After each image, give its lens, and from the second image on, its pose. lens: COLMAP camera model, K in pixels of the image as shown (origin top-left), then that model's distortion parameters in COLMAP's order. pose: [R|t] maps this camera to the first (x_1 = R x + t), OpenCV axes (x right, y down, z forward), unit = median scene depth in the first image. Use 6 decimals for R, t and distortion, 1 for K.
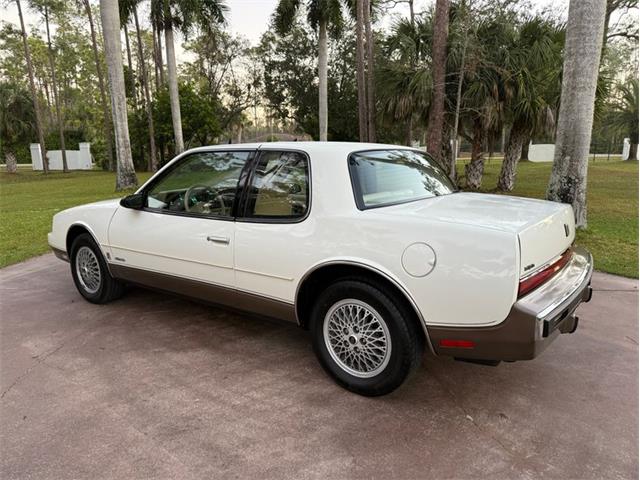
lens RADIAL K [[455.2, 0, 316.9], [0, 455.2, 240.5], [0, 0, 1]] dist [-0.000915, -0.010534]
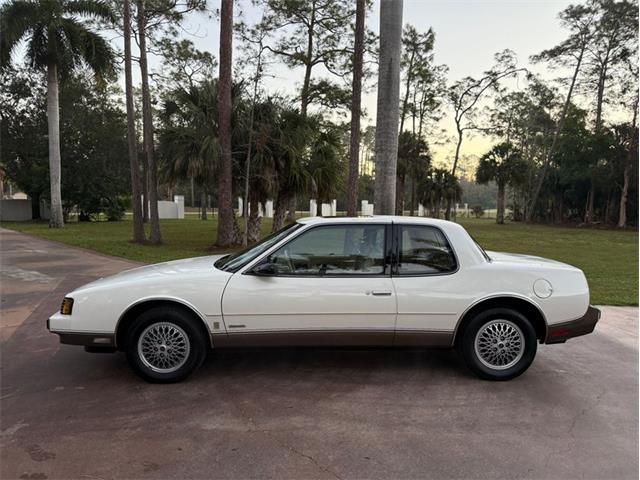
lens RADIAL K [[446.2, 0, 320.0], [0, 446.2, 240.0], [0, 0, 1]] dist [-0.001427, -0.003436]
pose [[0.798113, -0.024259, 0.602019, -1.297965], [0.093908, 0.991986, -0.084523, -0.073163], [-0.595144, 0.123993, 0.793996, 0.085681]]
